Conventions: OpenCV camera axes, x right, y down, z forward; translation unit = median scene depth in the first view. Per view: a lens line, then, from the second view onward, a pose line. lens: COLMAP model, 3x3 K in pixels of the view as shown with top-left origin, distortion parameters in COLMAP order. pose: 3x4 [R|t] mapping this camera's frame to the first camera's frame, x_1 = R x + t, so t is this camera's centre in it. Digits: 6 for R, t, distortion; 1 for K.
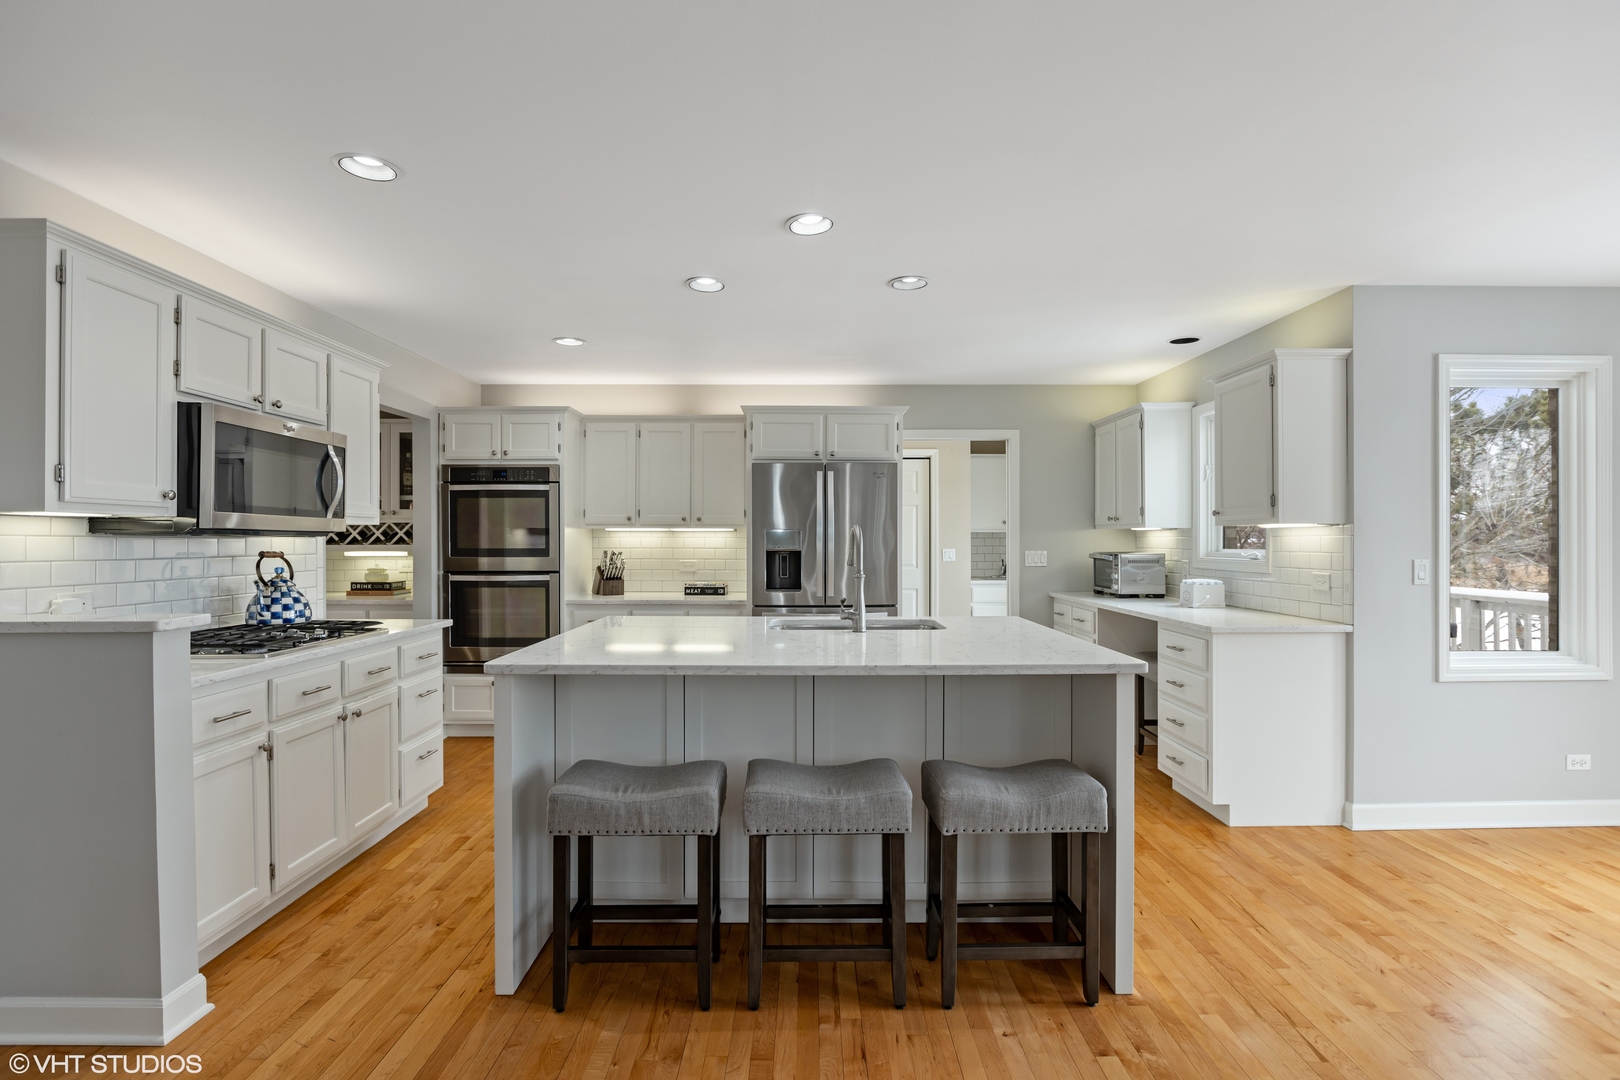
lens RADIAL K [[780.7, 0, 805.4], [0, 780.7, 540.3], [0, 0, 1]] dist [0.000432, -0.001214]
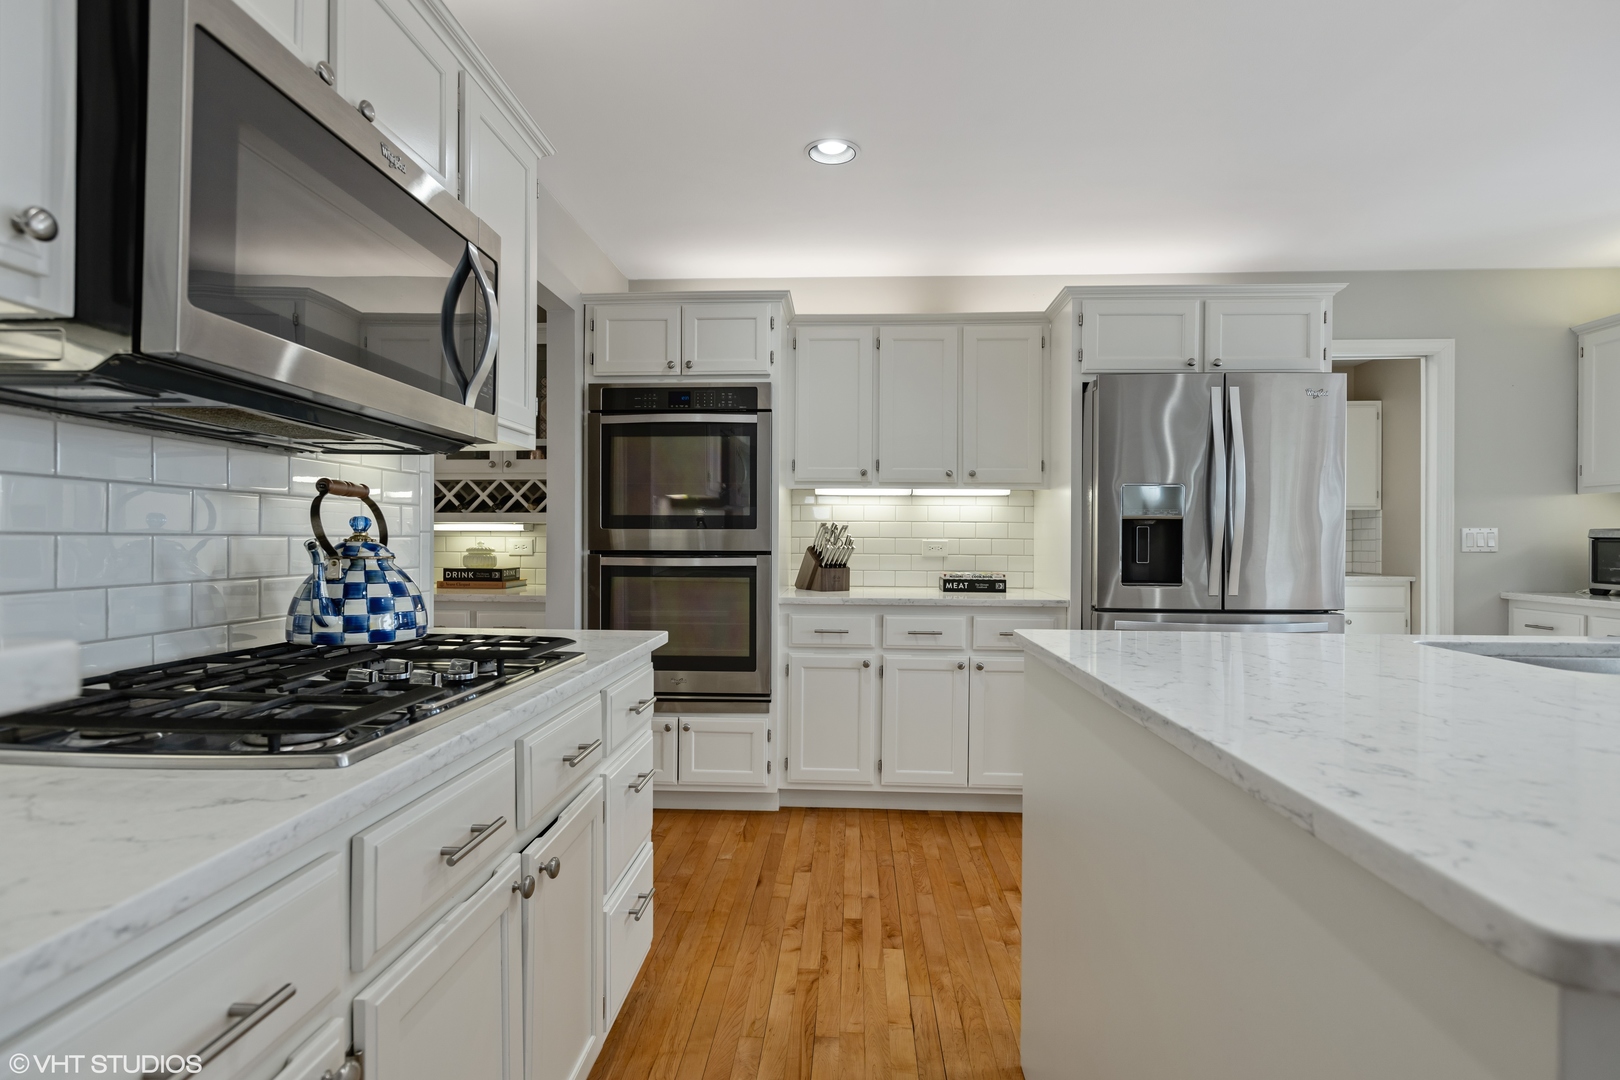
lens RADIAL K [[804.9, 0, 813.0], [0, 804.9, 536.8], [0, 0, 1]] dist [-0.002604, 0.001361]
pose [[0.998739, 0.004963, -0.049963, -0.248810], [-0.005182, 0.999977, -0.004263, 0.029990], [0.049941, 0.004517, 0.998742, 0.350714]]
